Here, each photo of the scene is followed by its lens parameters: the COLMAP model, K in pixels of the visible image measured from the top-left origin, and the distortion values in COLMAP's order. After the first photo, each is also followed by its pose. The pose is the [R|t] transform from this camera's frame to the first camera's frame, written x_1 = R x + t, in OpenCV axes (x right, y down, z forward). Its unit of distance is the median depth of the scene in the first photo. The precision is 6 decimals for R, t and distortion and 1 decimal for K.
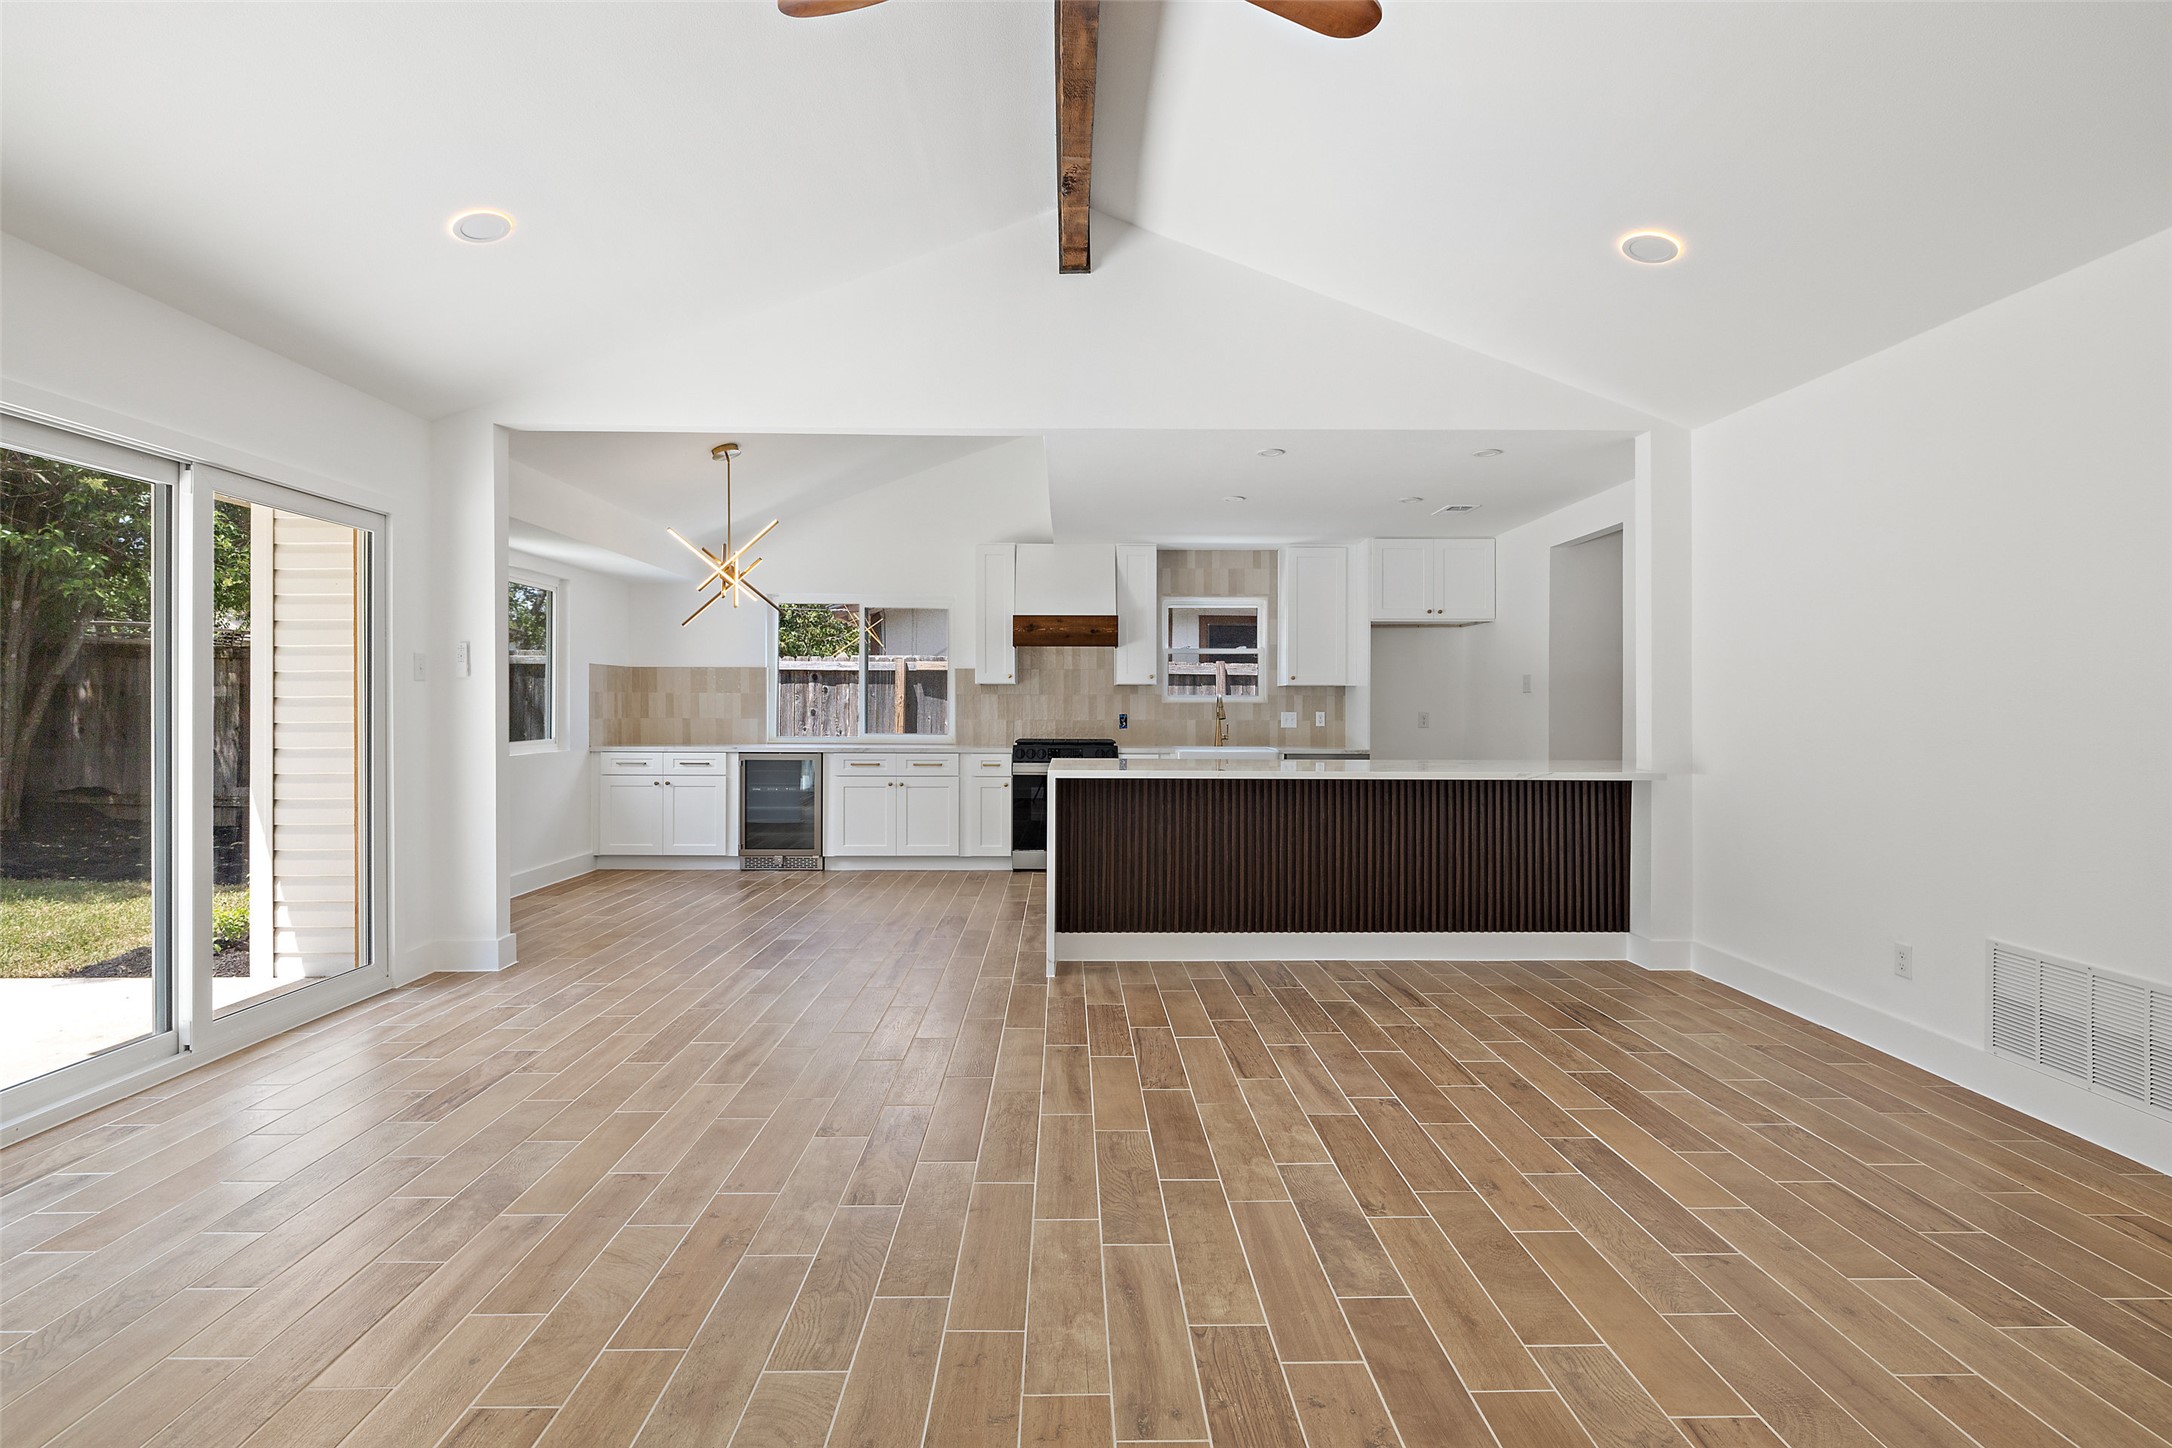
lens RADIAL K [[1018.9, 0, 1086.2], [0, 1018.9, 718.7], [0, 0, 1]] dist [-0.001029, 0.002031]
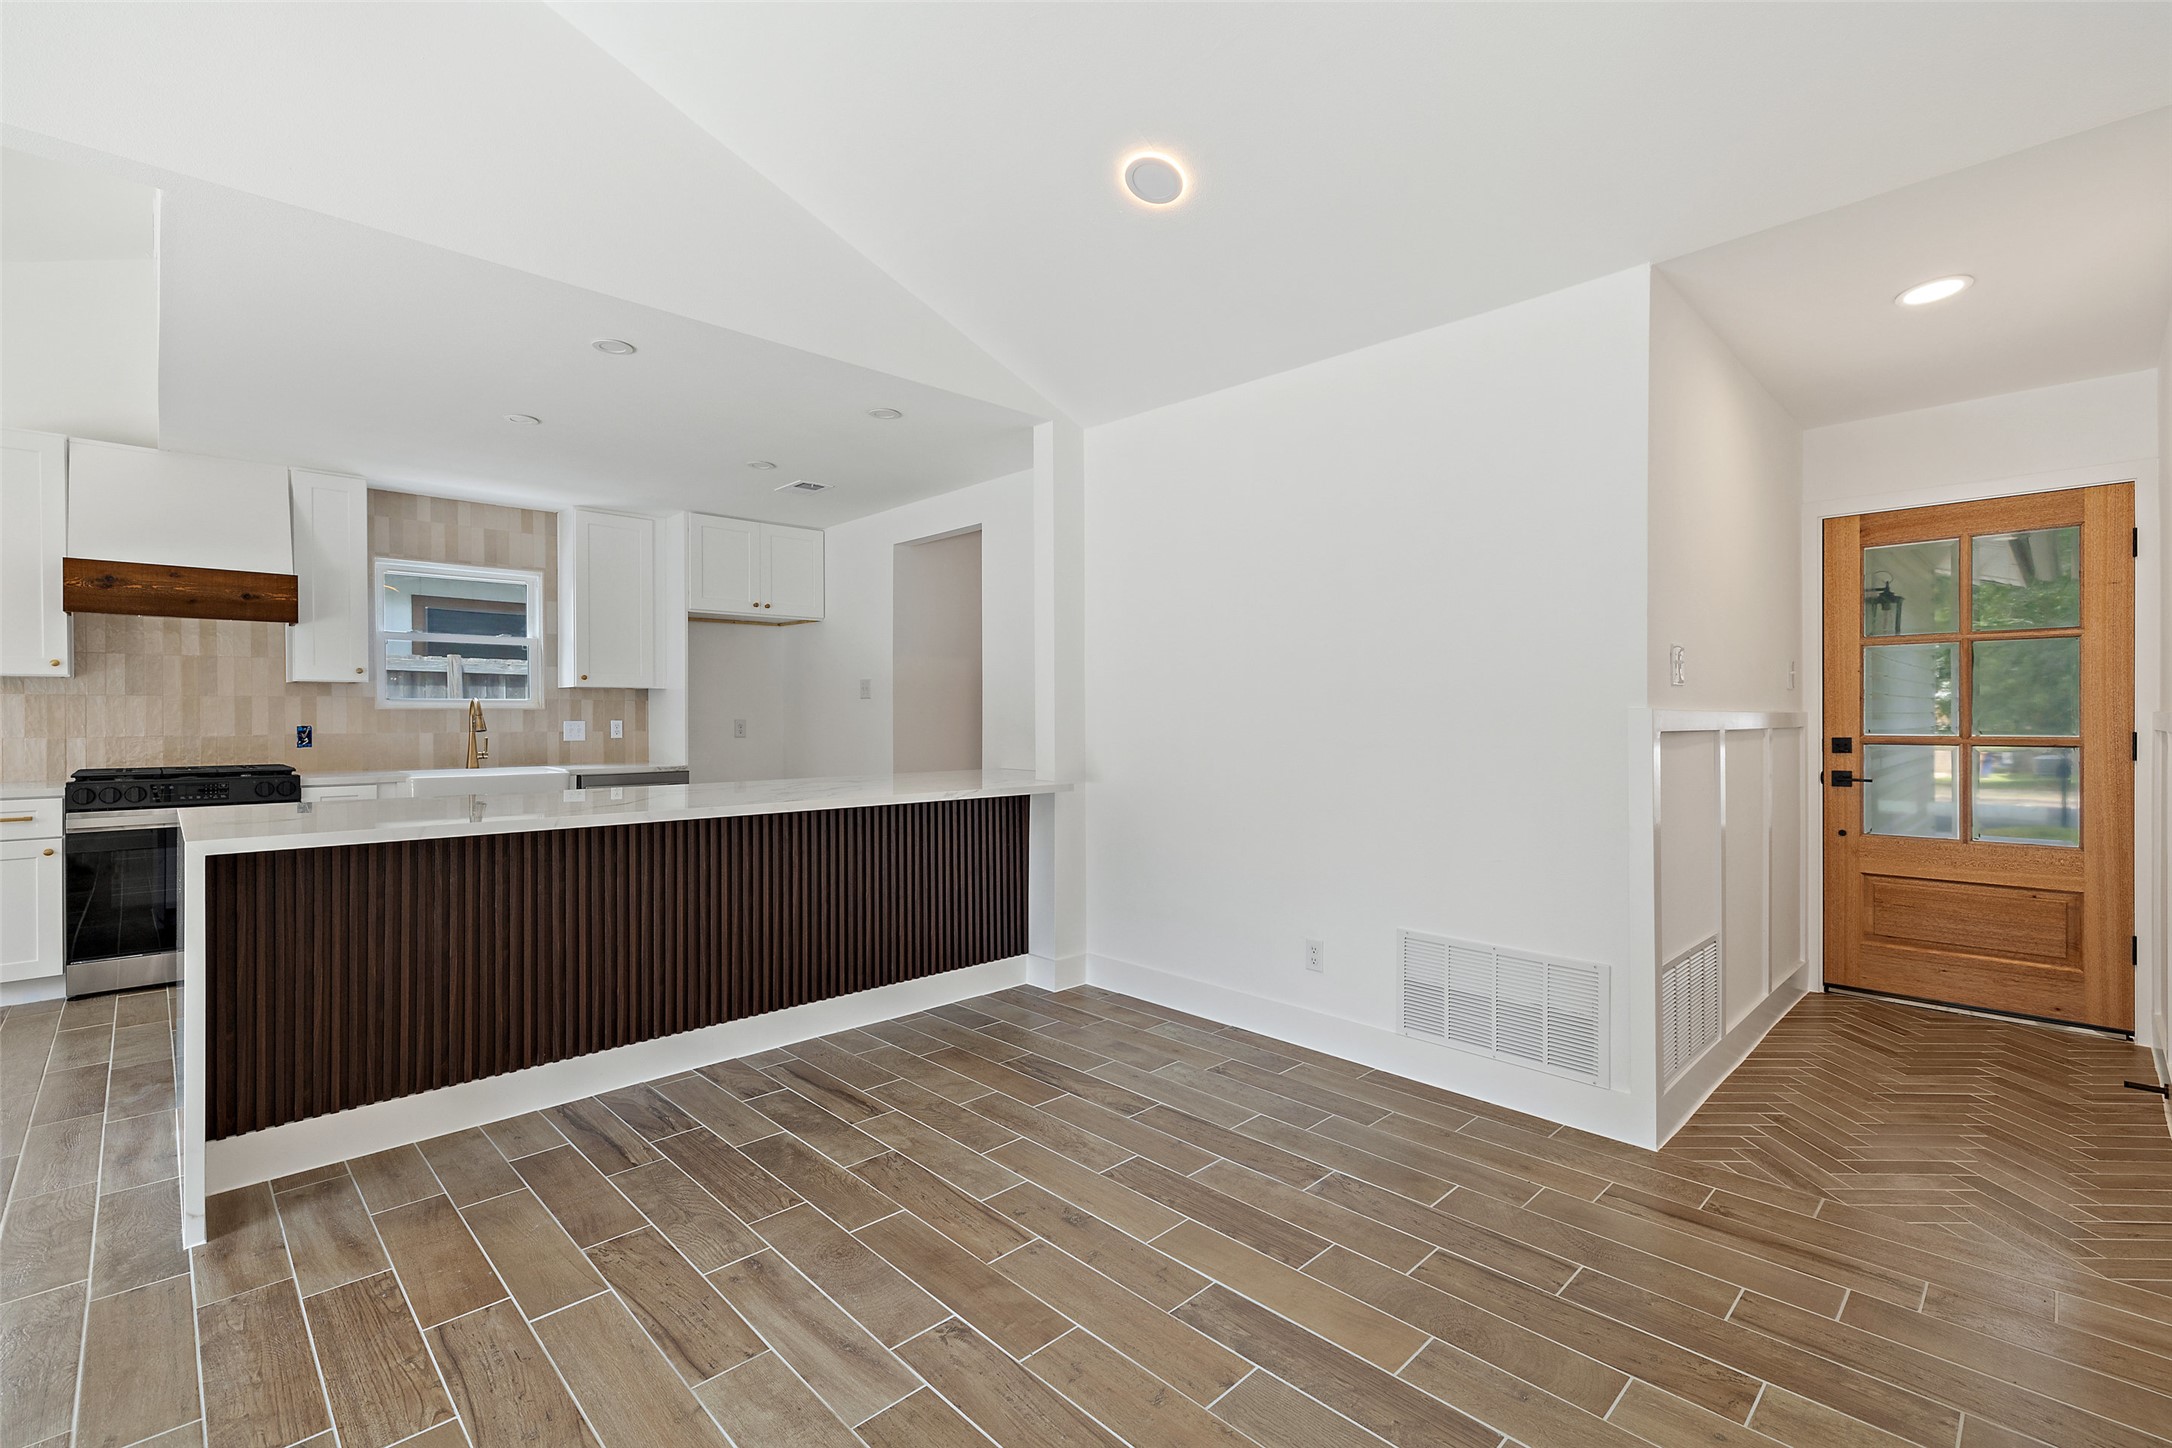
lens RADIAL K [[970.3, 0, 1084.4], [0, 970.3, 720.1], [0, 0, 1]] dist [-0.000908, 0.003887]
pose [[0.734723, -0.007110, 0.678330, -0.021494], [0.010191, 0.999948, -0.000558, -0.002835], [-0.678290, 0.007323, 0.734757, 0.198552]]
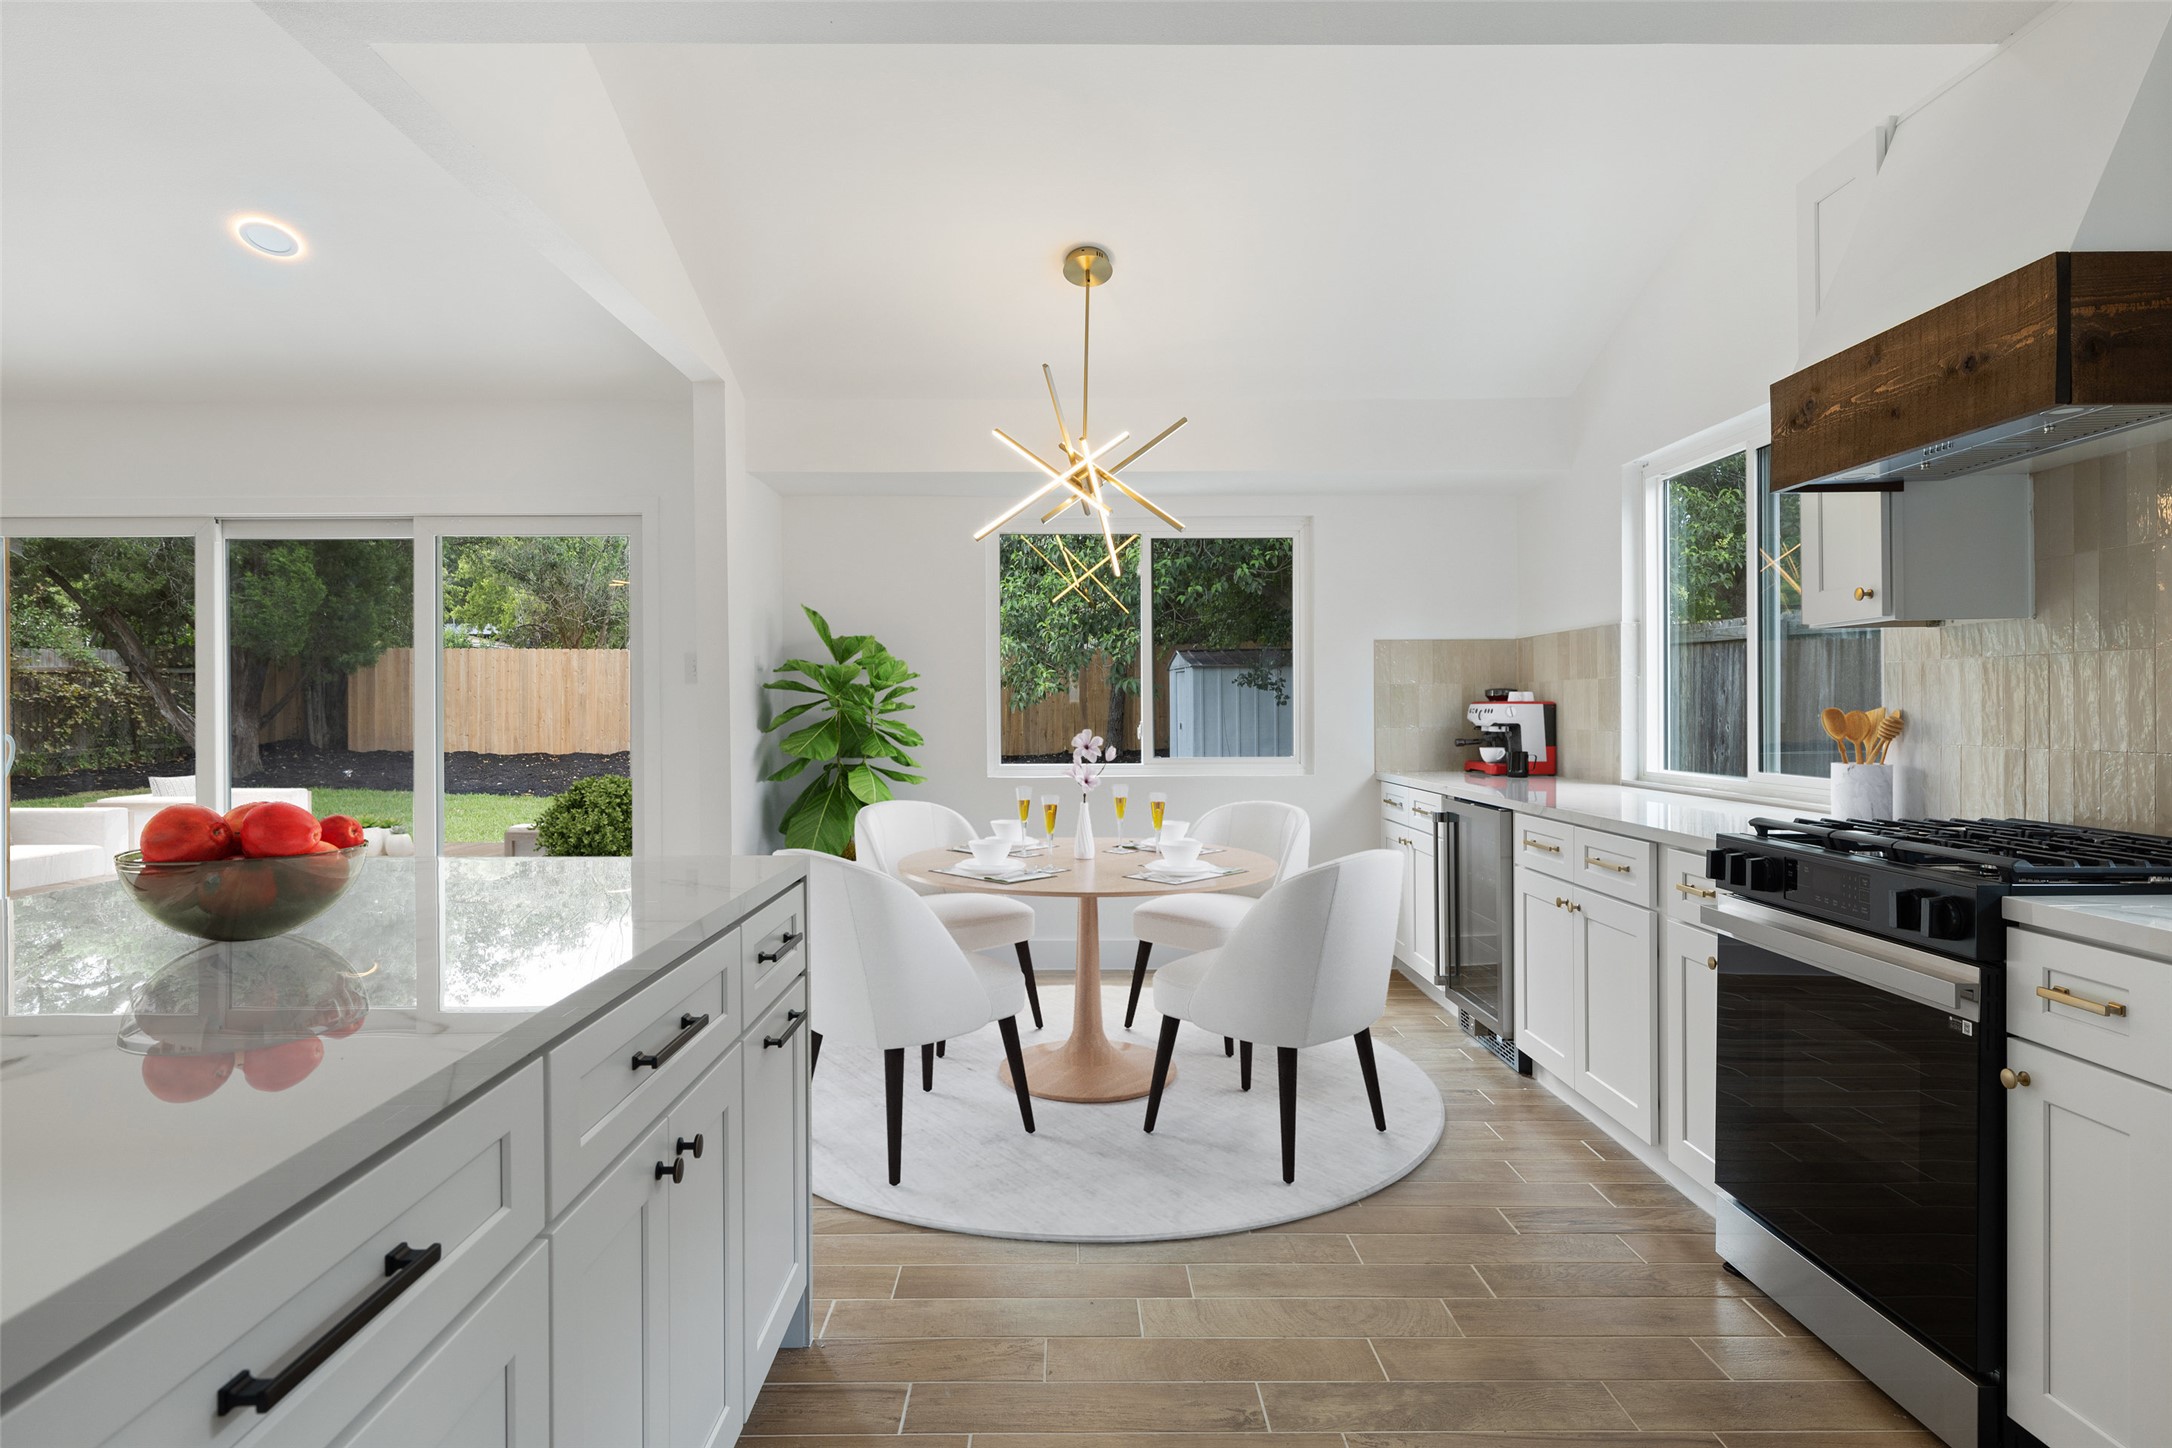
lens RADIAL K [[1255.6, 0, 1074.7], [0, 1255.6, 715.9], [0, 0, 1]] dist [0.001267, 0.000331]
pose [[-0.013073, 0.001846, -0.999913, 0.289601], [-0.007572, 0.999969, 0.001945, -0.006753], [0.999886, 0.007597, -0.013059, 0.810711]]
